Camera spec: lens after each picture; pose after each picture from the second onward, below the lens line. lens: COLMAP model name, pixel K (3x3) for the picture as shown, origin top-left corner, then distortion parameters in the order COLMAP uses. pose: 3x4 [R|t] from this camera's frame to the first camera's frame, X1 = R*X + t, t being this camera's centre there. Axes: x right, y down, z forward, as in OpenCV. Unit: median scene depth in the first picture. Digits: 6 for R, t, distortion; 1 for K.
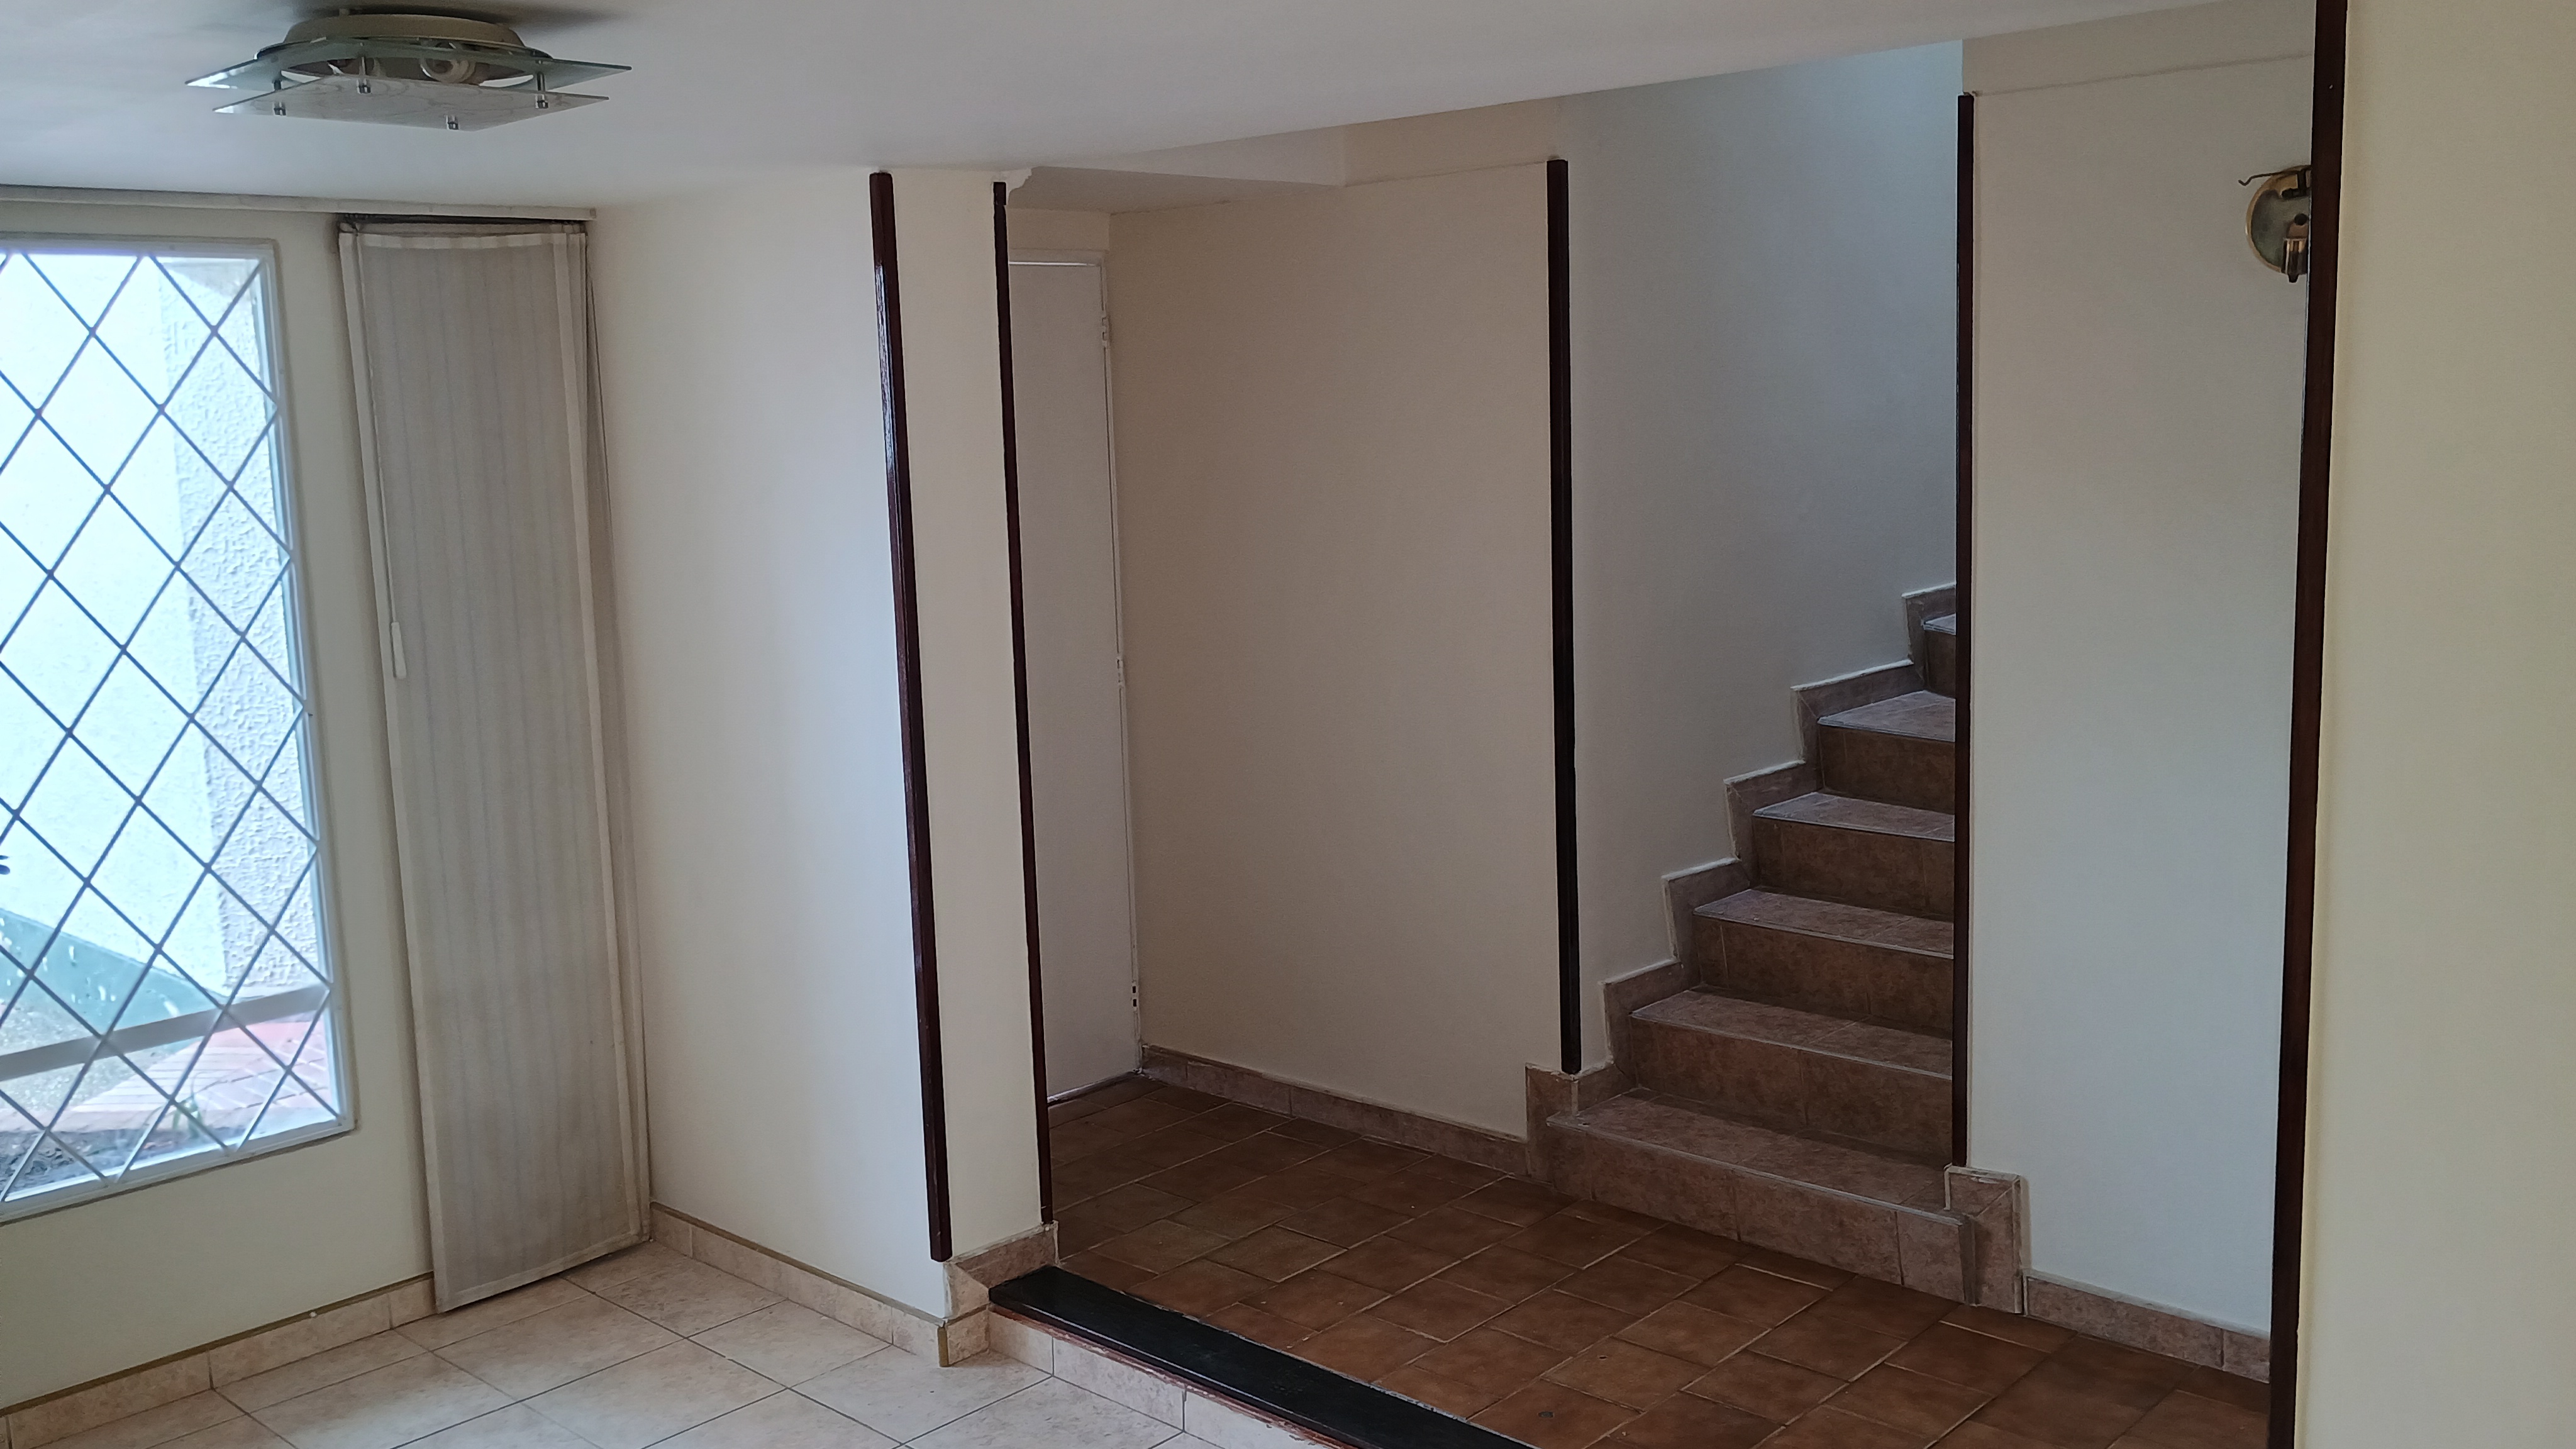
lens RADIAL K [[2238.8, 0, 1266.7], [0, 2238.8, 717.0], [0, 0, 1]] dist [0.056236, -0.055347]
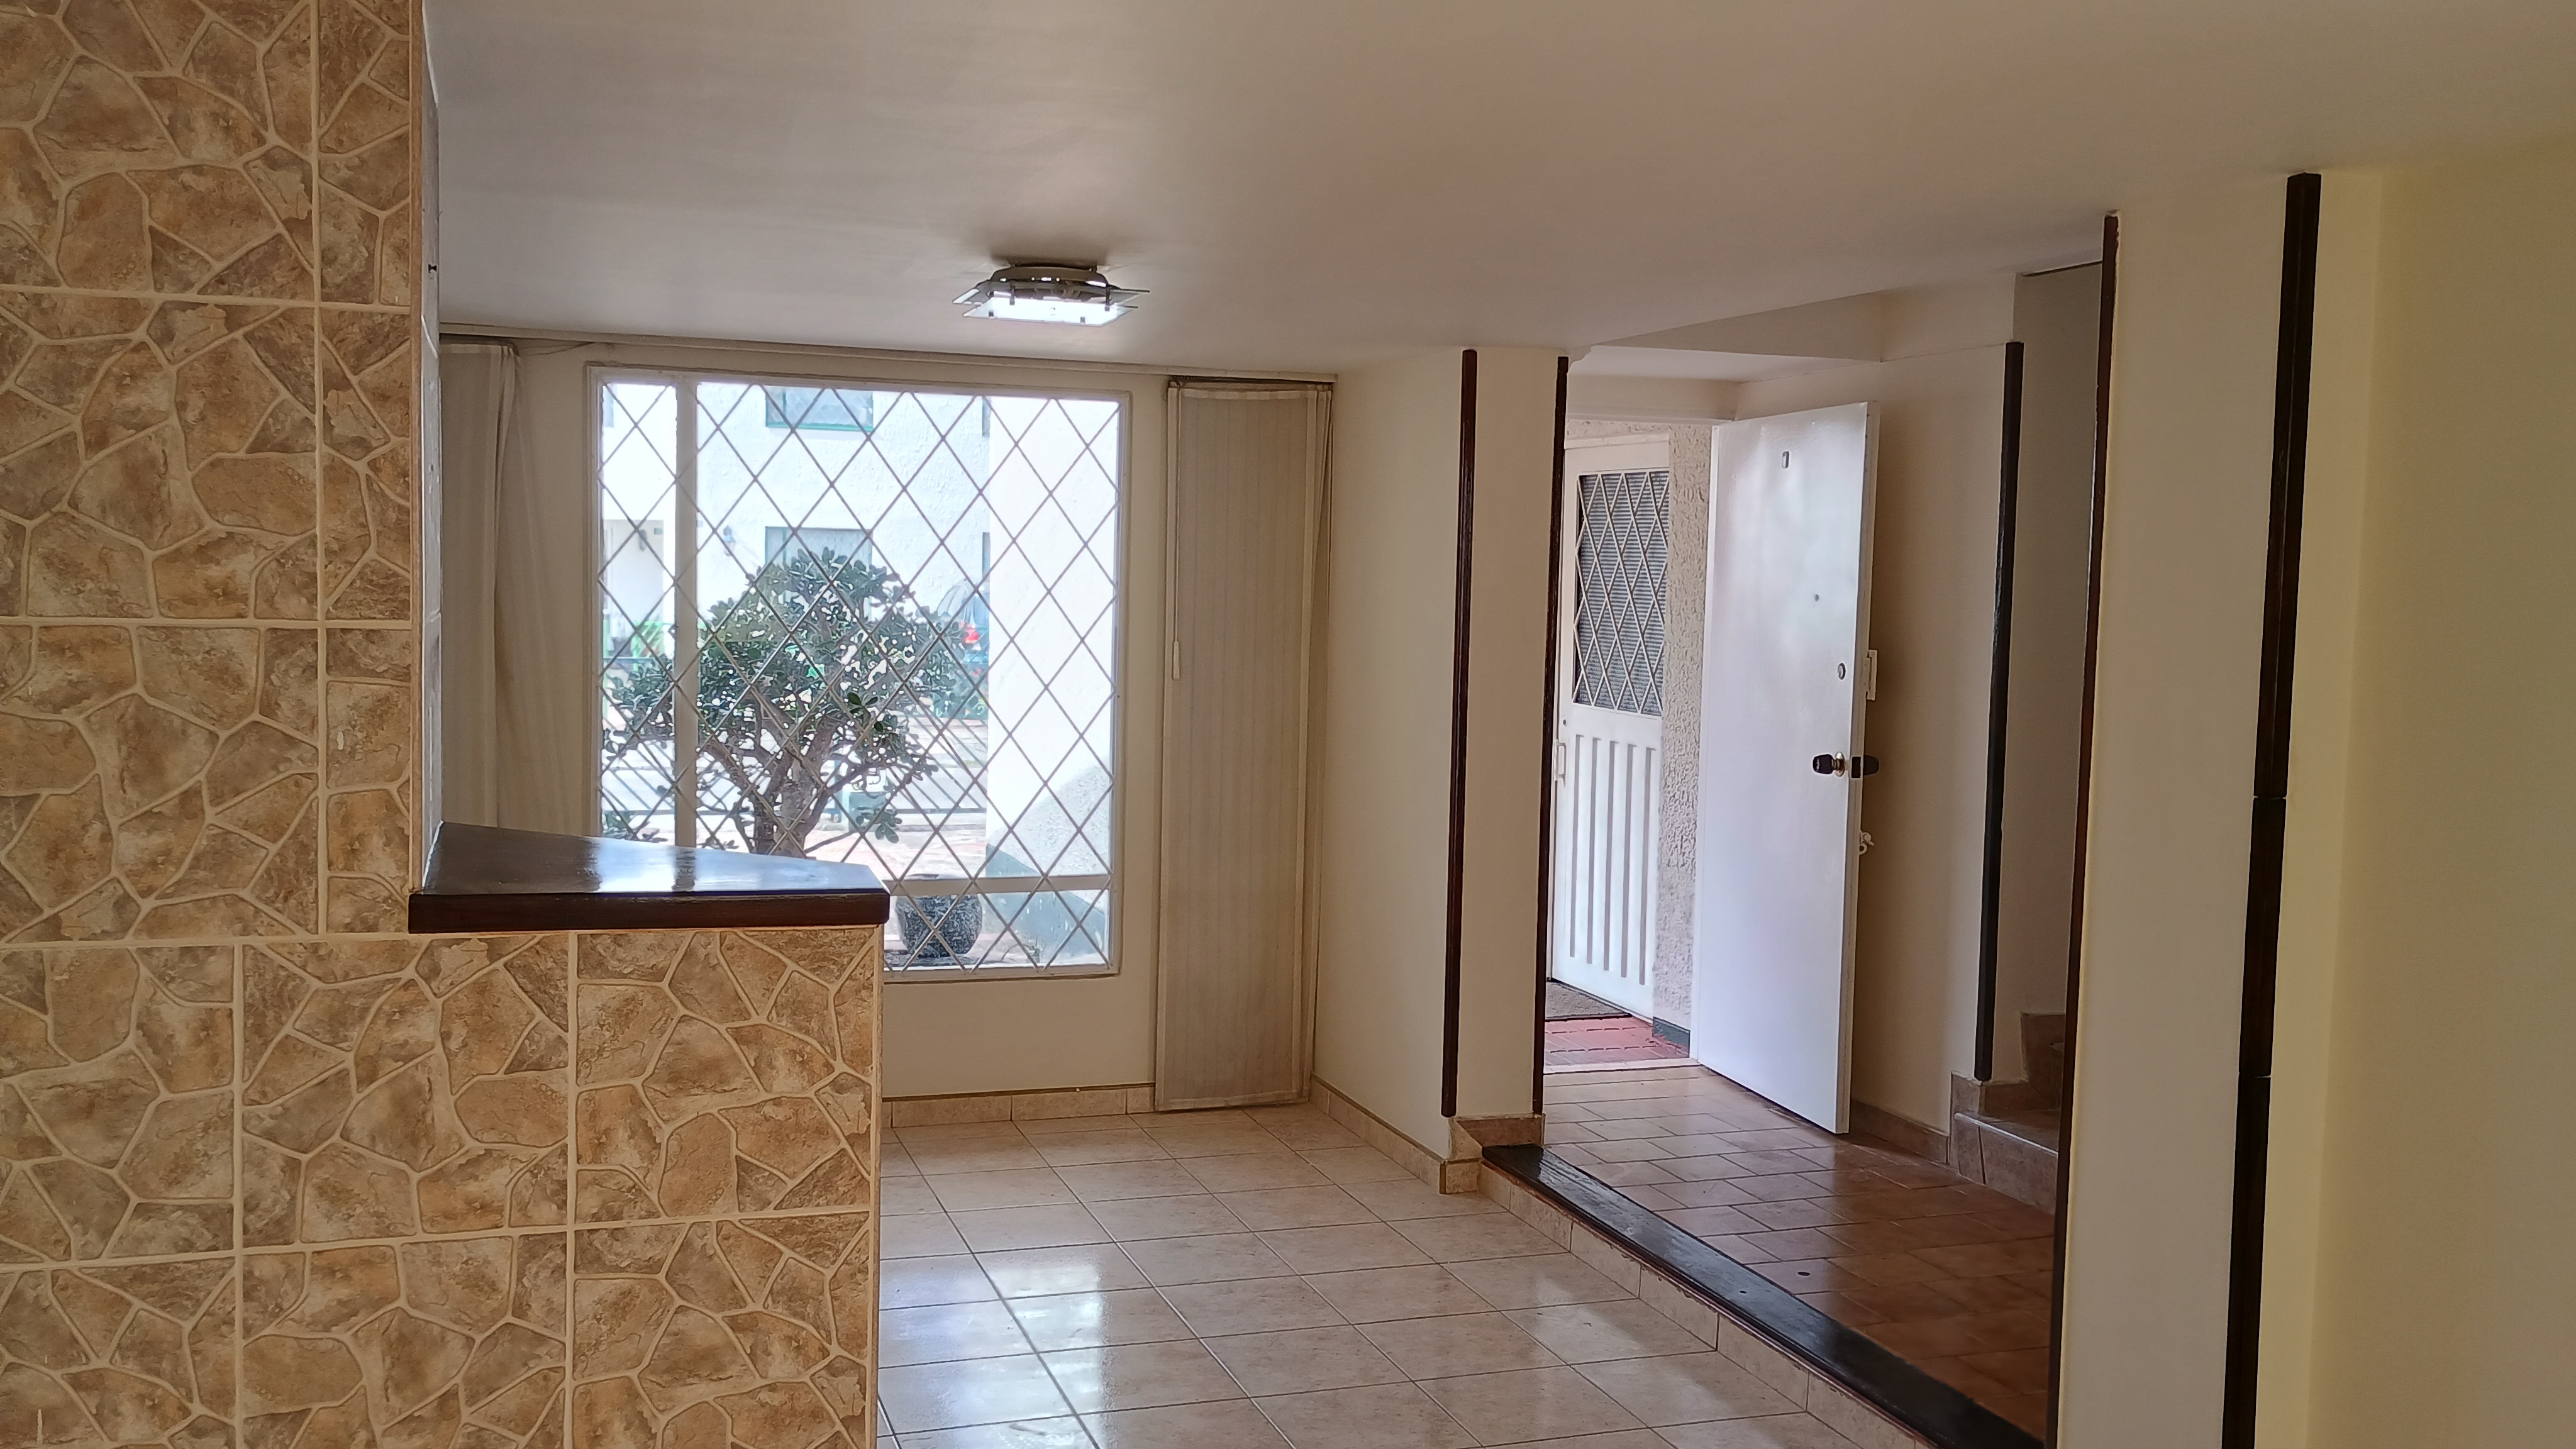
lens RADIAL K [[2238.8, 0, 1278.6], [0, 2238.8, 730.7], [0, 0, 1]] dist [0.056236, -0.055347]
pose [[0.886636, 0.088631, -0.453896, 0.364569], [-0.118102, 0.992314, -0.036934, 0.065096], [0.447134, 0.086353, 0.890289, -0.303899]]
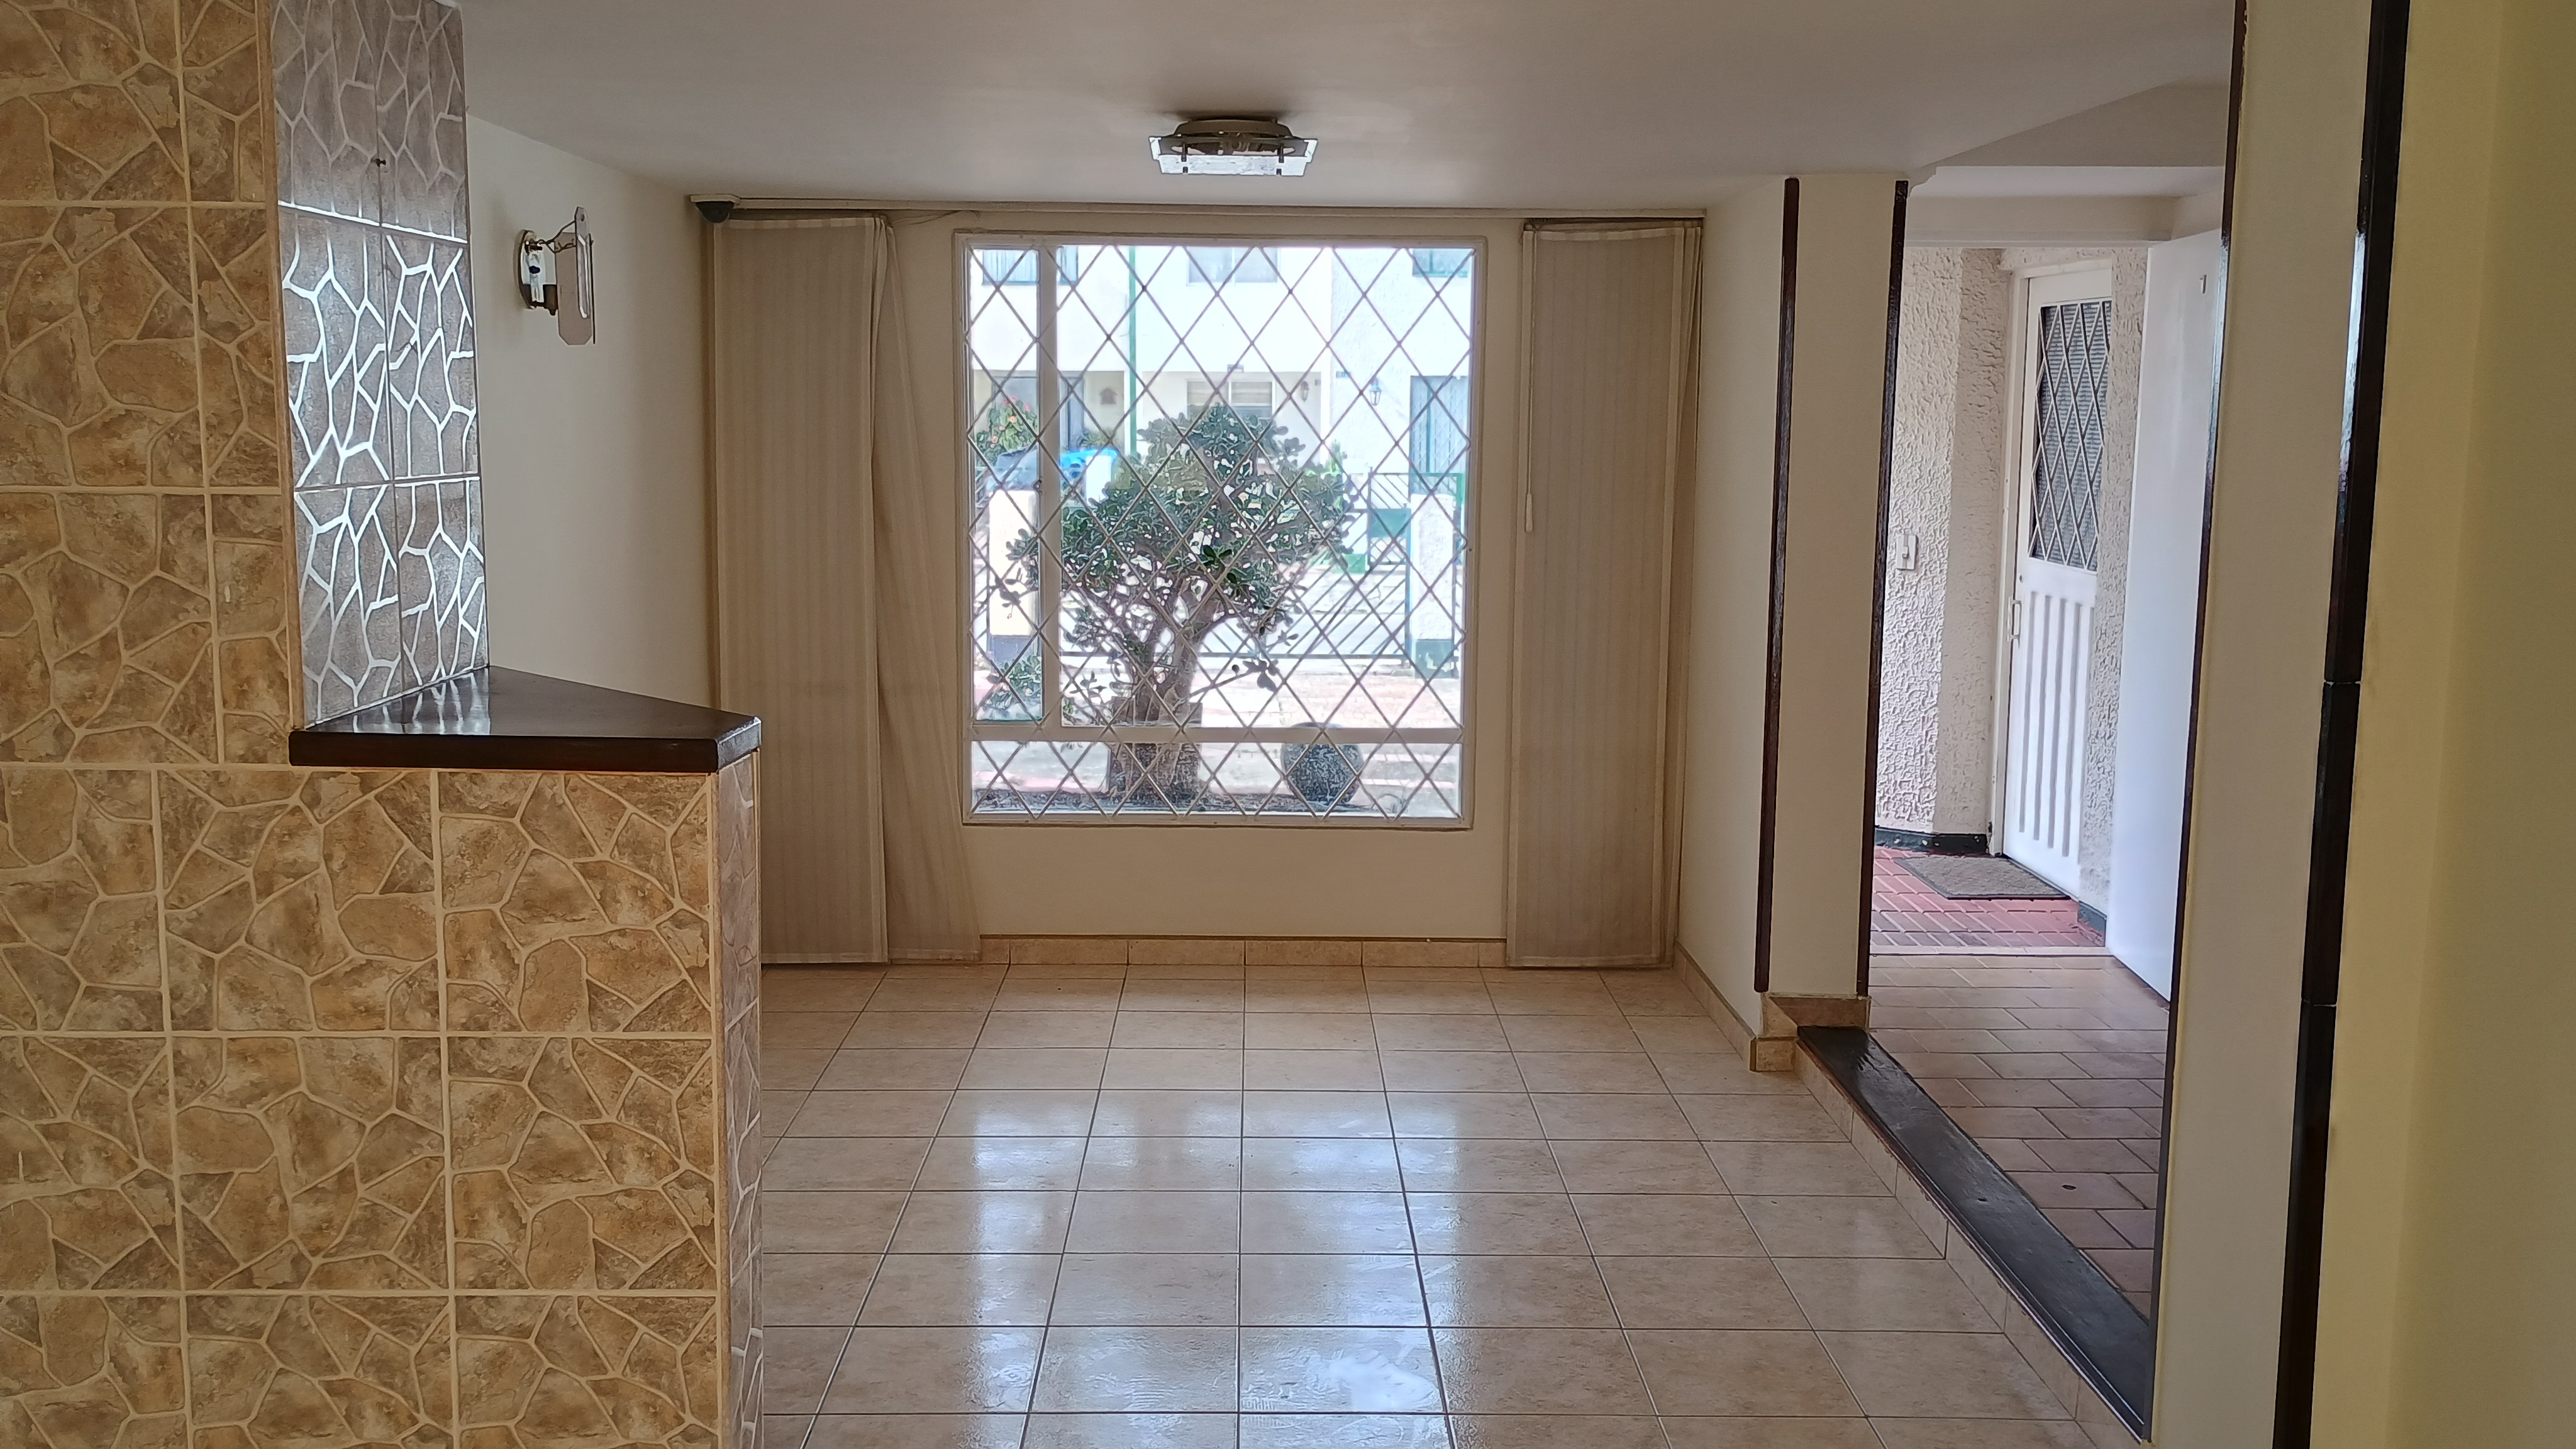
lens RADIAL K [[2238.8, 0, 1275.9], [0, 2238.8, 716.3], [0, 0, 1]] dist [0.056236, -0.055347]
pose [[0.700708, 0.139348, -0.699708, 0.551437], [-0.132329, 0.989107, 0.064463, 0.030001], [0.701069, 0.047422, 0.711515, -0.158662]]
